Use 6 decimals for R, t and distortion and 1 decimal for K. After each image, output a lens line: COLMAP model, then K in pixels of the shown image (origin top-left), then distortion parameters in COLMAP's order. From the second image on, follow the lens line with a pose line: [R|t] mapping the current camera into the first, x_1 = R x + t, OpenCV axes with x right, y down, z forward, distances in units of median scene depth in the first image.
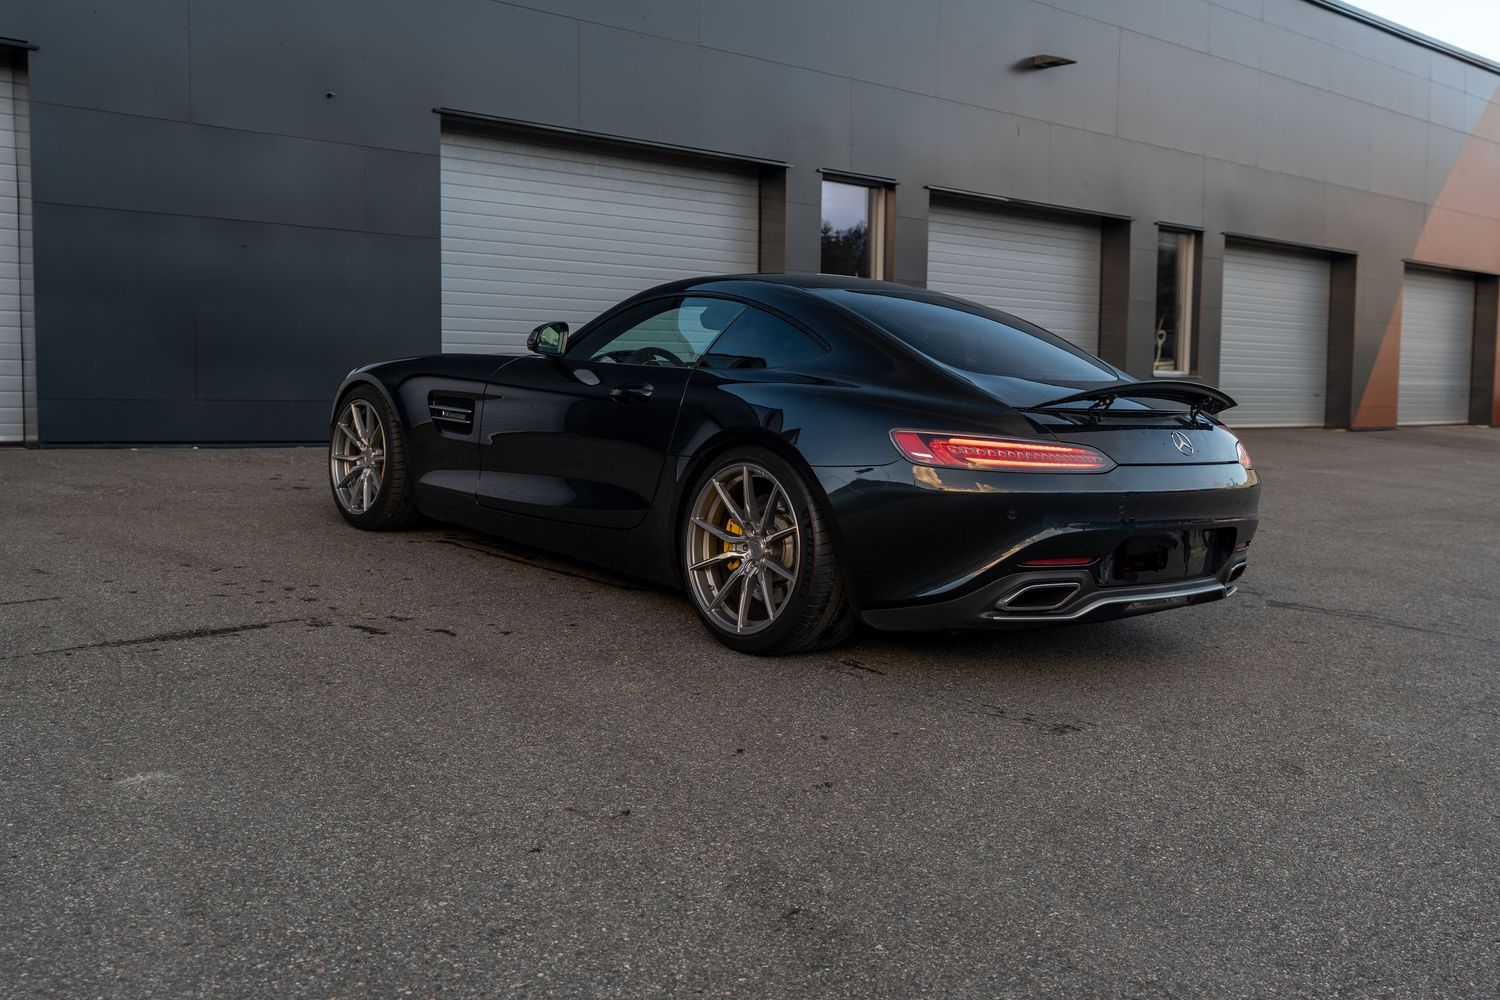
lens RADIAL K [[1554.2, 0, 739.7], [0, 1554.2, 498.0], [0, 0, 1]] dist [-0.012511, 0.000000]
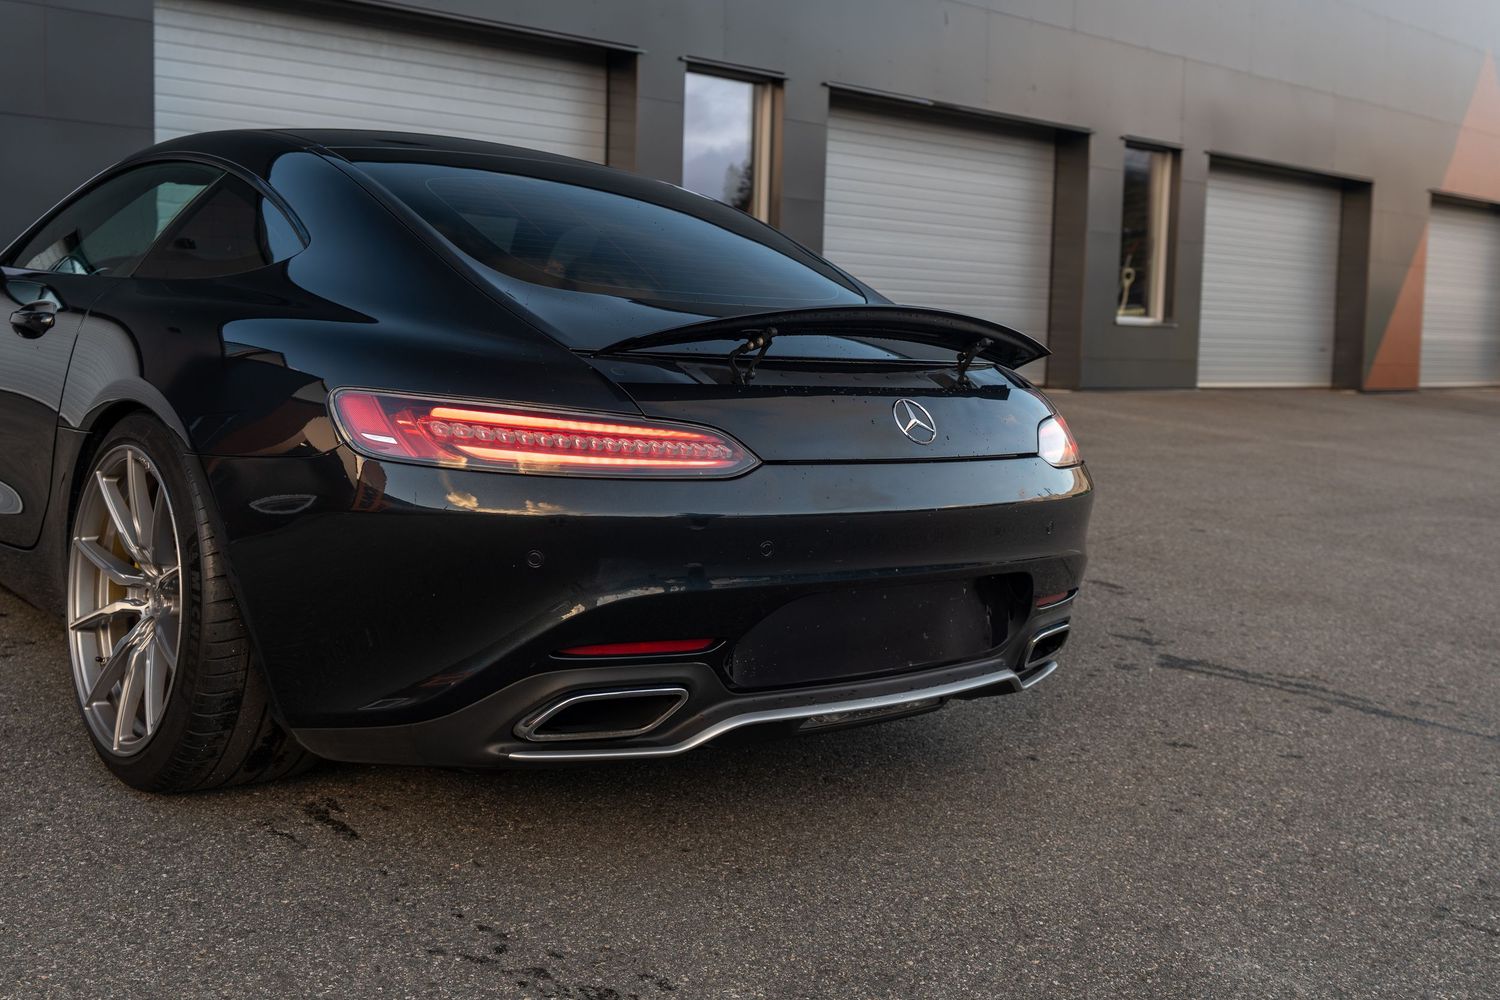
lens RADIAL K [[1554.2, 0, 742.0], [0, 1554.2, 461.5], [0, 0, 1]] dist [-0.012511, 0.000000]
pose [[0.999596, 0.015225, -0.023995, 0.123062], [-0.015024, 0.999851, 0.008559, -0.012906], [0.024121, -0.008195, 0.999675, 0.236544]]
